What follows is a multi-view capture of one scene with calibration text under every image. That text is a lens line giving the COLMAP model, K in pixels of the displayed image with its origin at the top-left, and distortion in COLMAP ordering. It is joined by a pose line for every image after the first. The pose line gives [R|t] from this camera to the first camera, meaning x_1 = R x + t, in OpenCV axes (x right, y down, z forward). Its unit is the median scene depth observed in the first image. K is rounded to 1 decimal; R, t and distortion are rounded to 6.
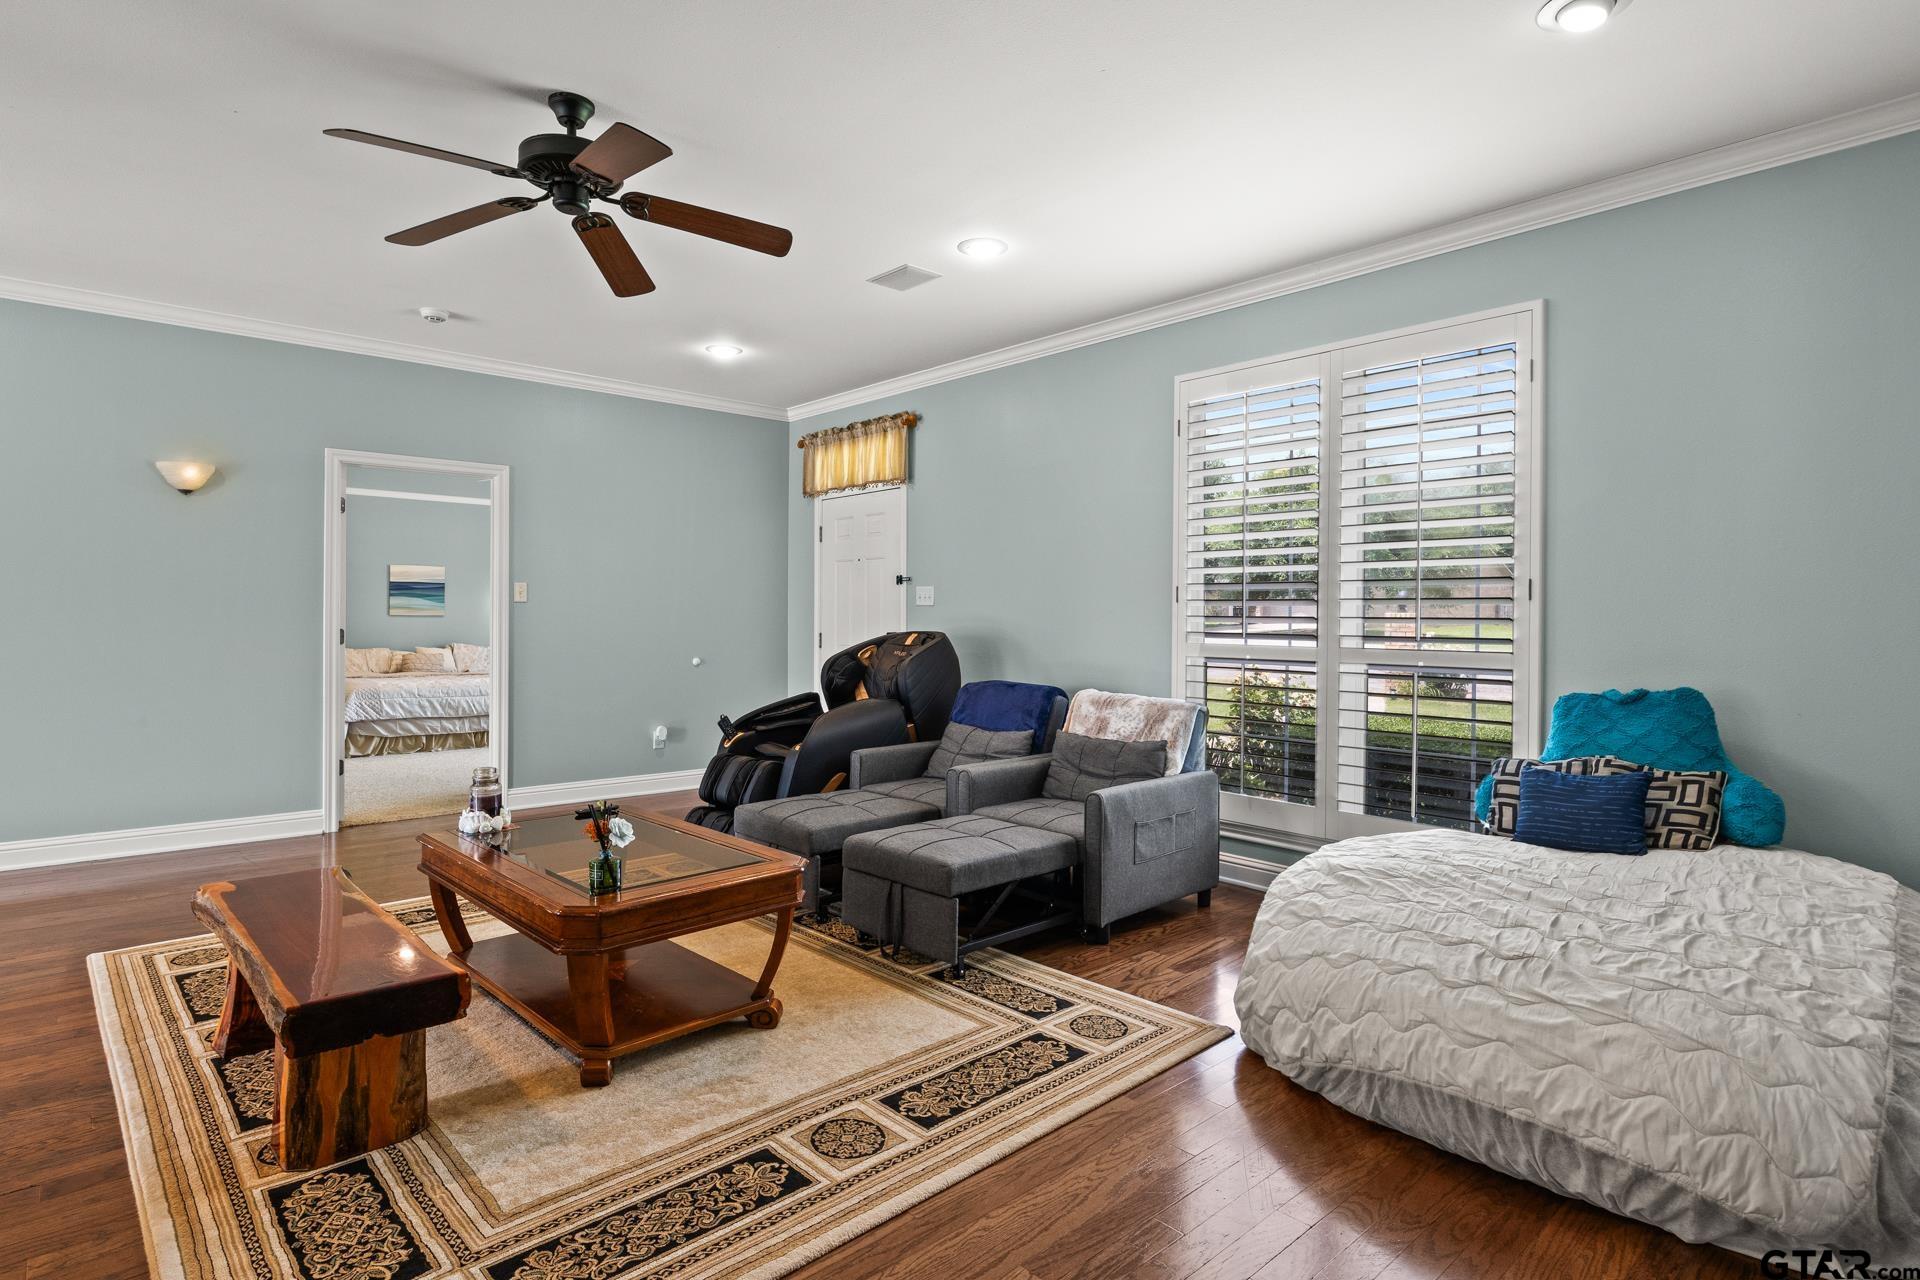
lens RADIAL K [[961.0, 0, 954.7], [0, 961.0, 613.8], [0, 0, 1]] dist [-0.006093, -0.001017]
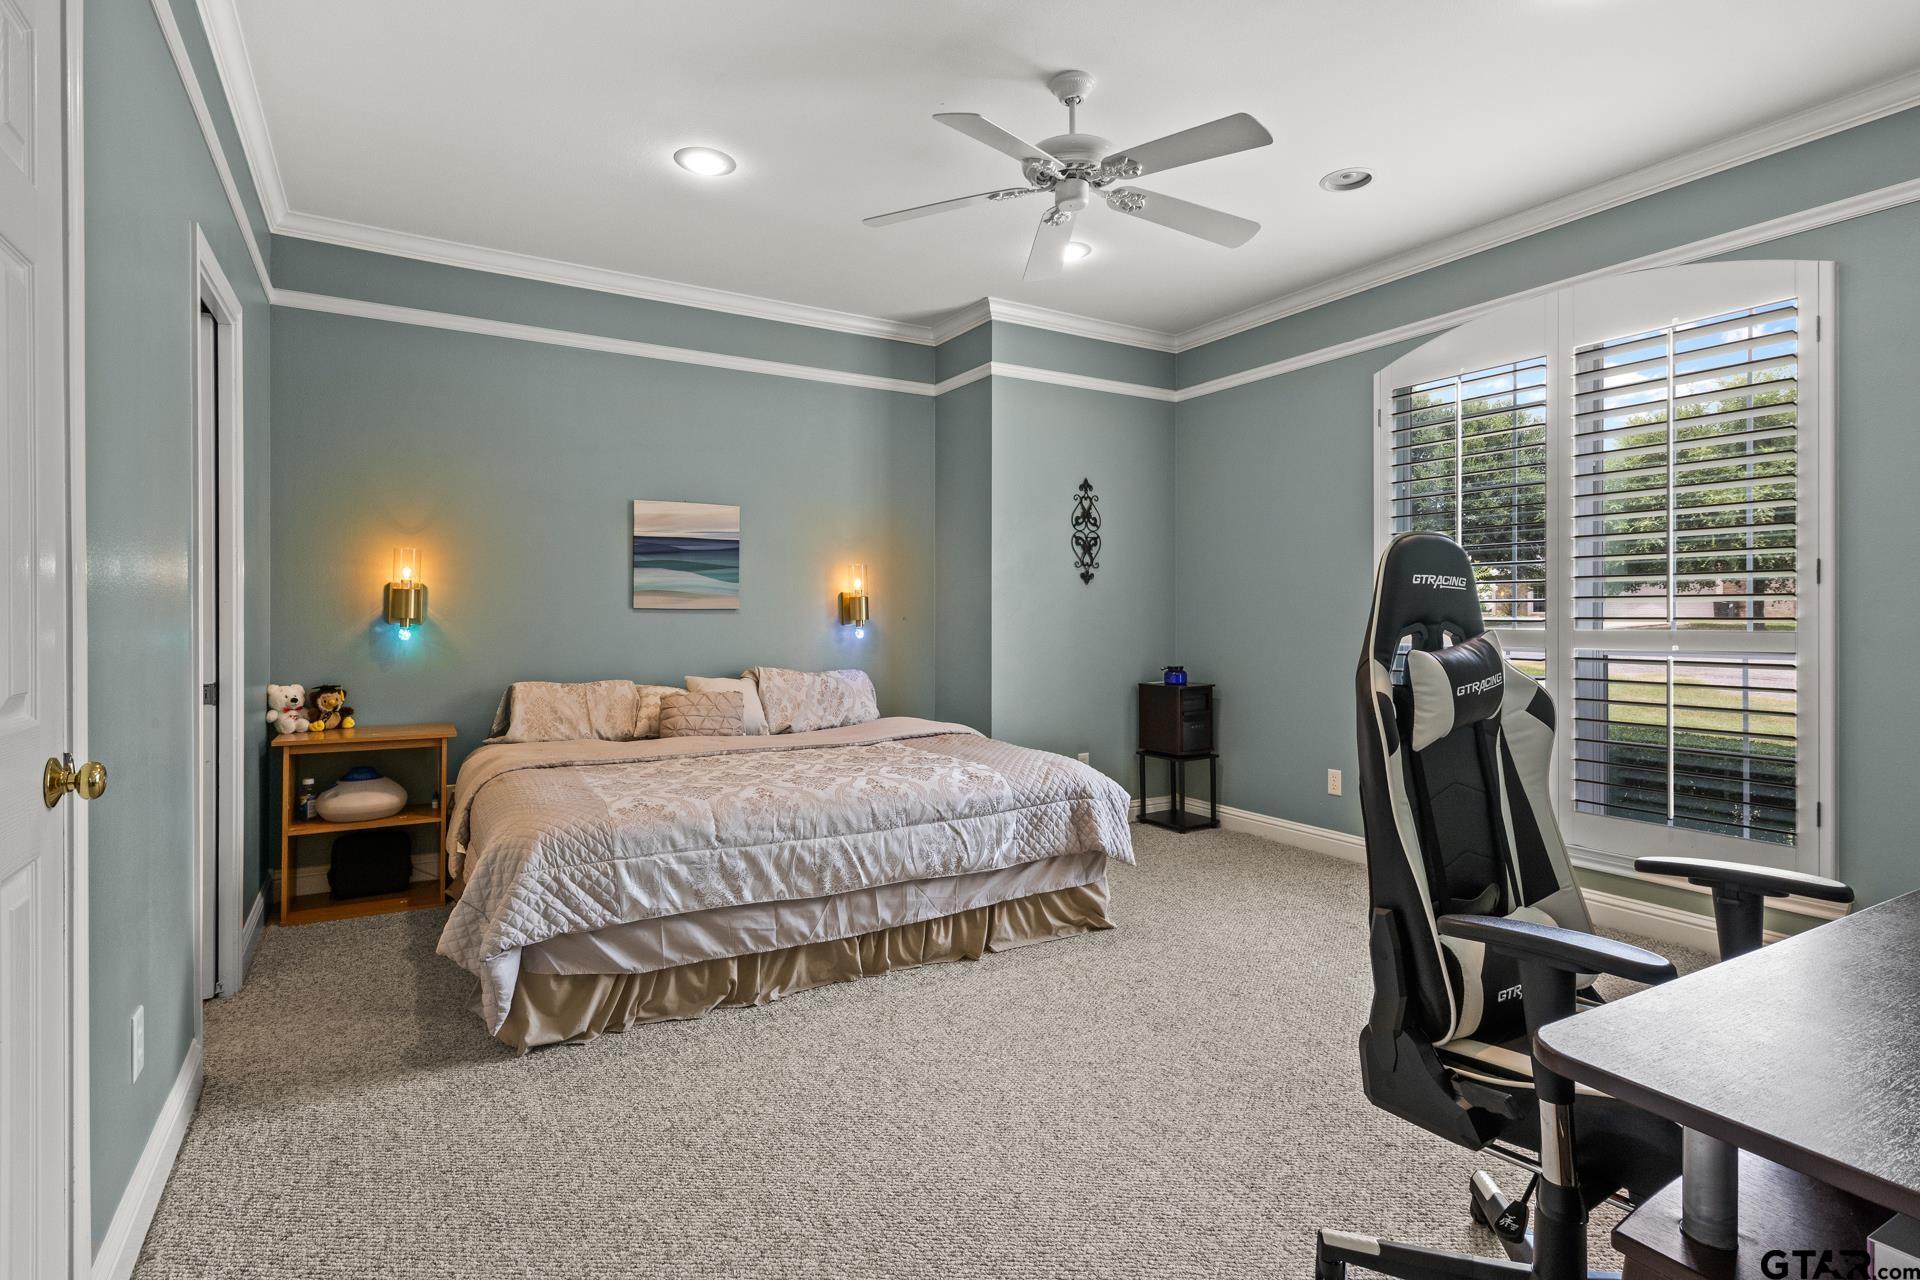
lens RADIAL K [[961.0, 0, 954.7], [0, 961.0, 613.8], [0, 0, 1]] dist [-0.006093, -0.001017]
pose [[0.979281, -0.009554, -0.202283, -0.404612], [0.009632, 0.999953, -0.000599, 0.006767], [0.202279, -0.001362, 0.979327, 0.679666]]
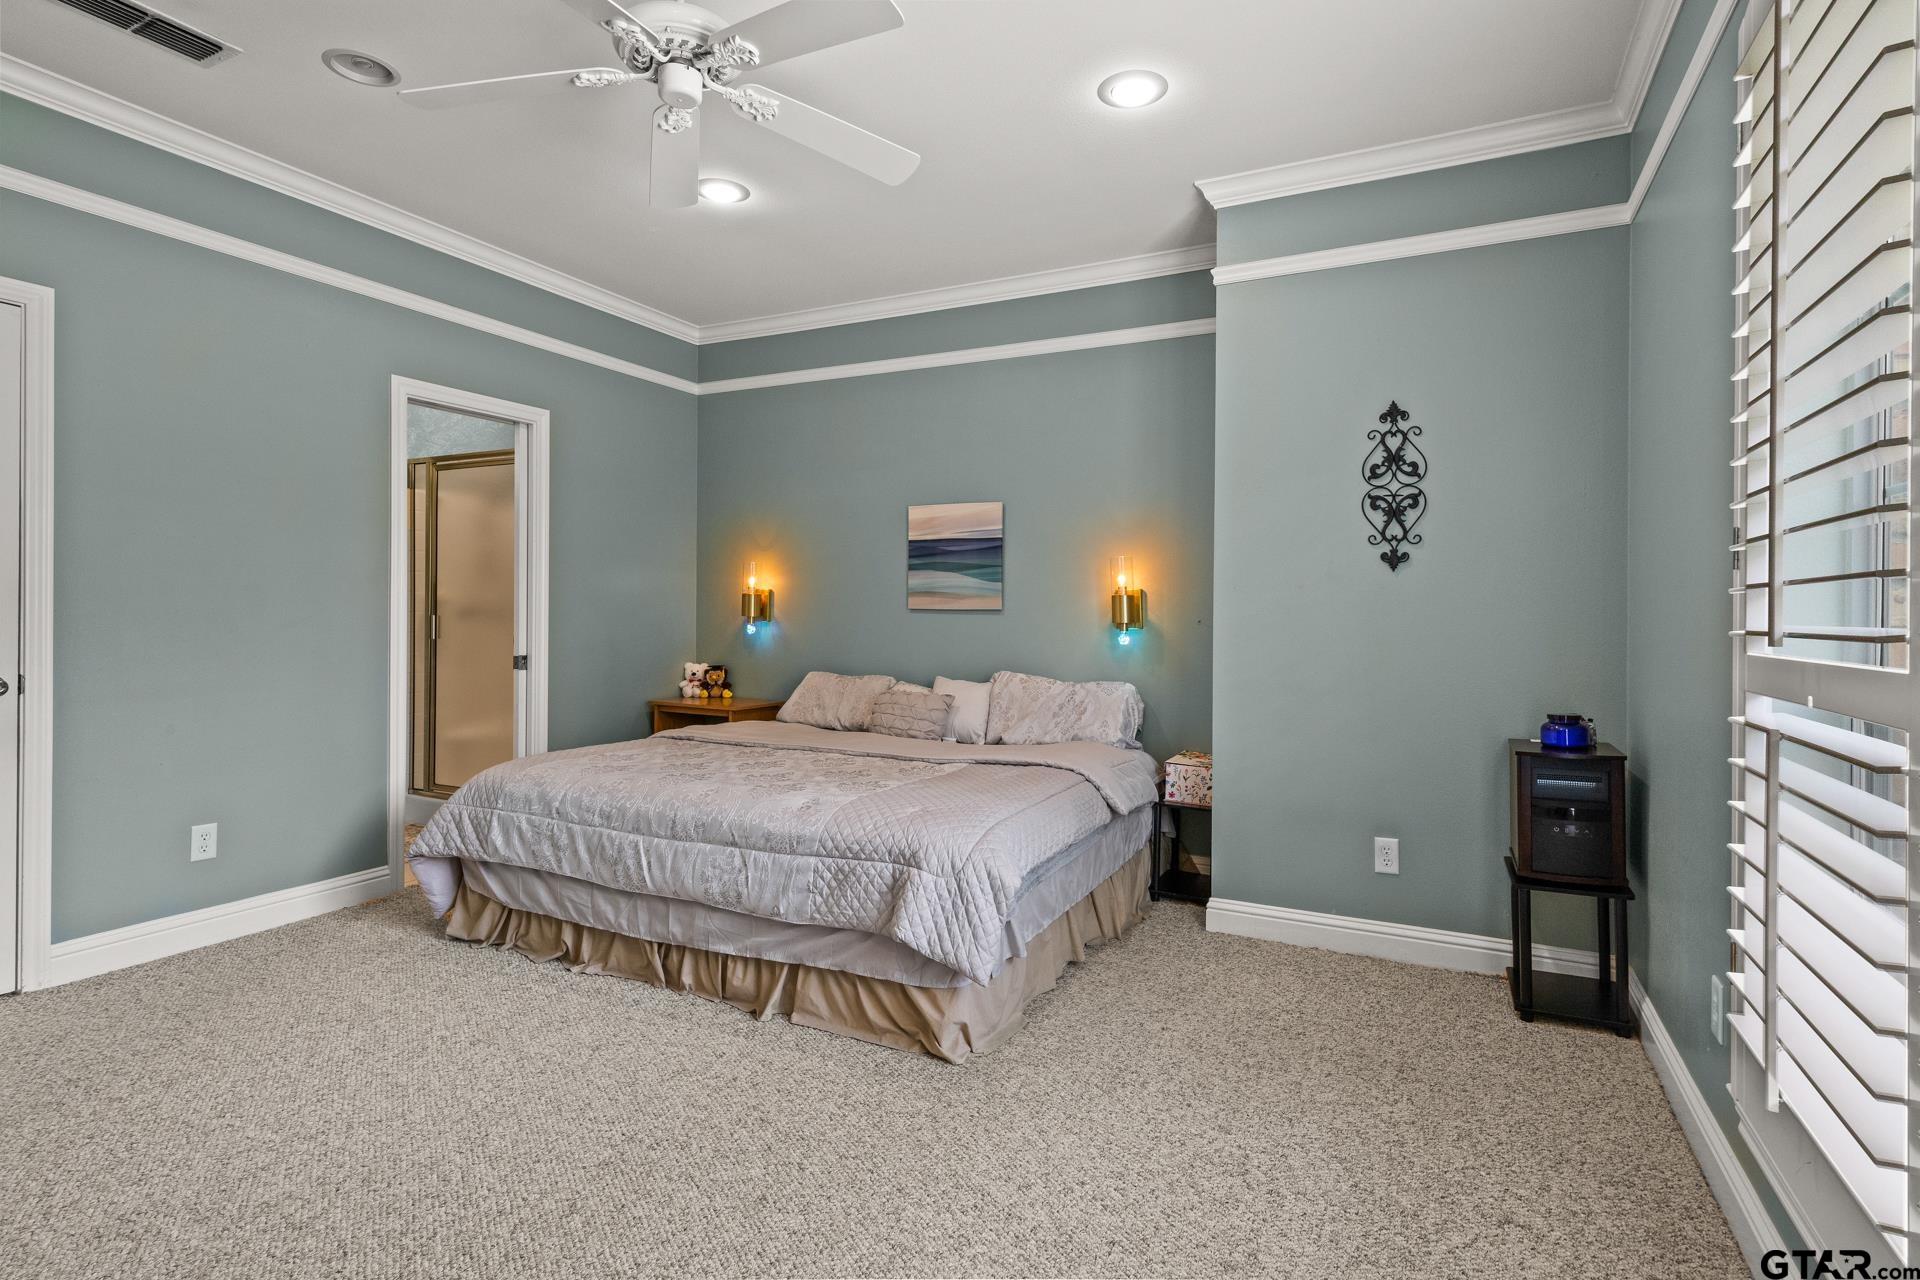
lens RADIAL K [[942.5, 0, 961.0], [0, 942.5, 620.8], [0, 0, 1]] dist [0.000820, 0.000042]
pose [[0.361747, -0.001576, -0.932275, -0.154201], [-0.002744, 0.999992, -0.002755, 0.010198], [0.932272, 0.003555, 0.361739, 1.001305]]
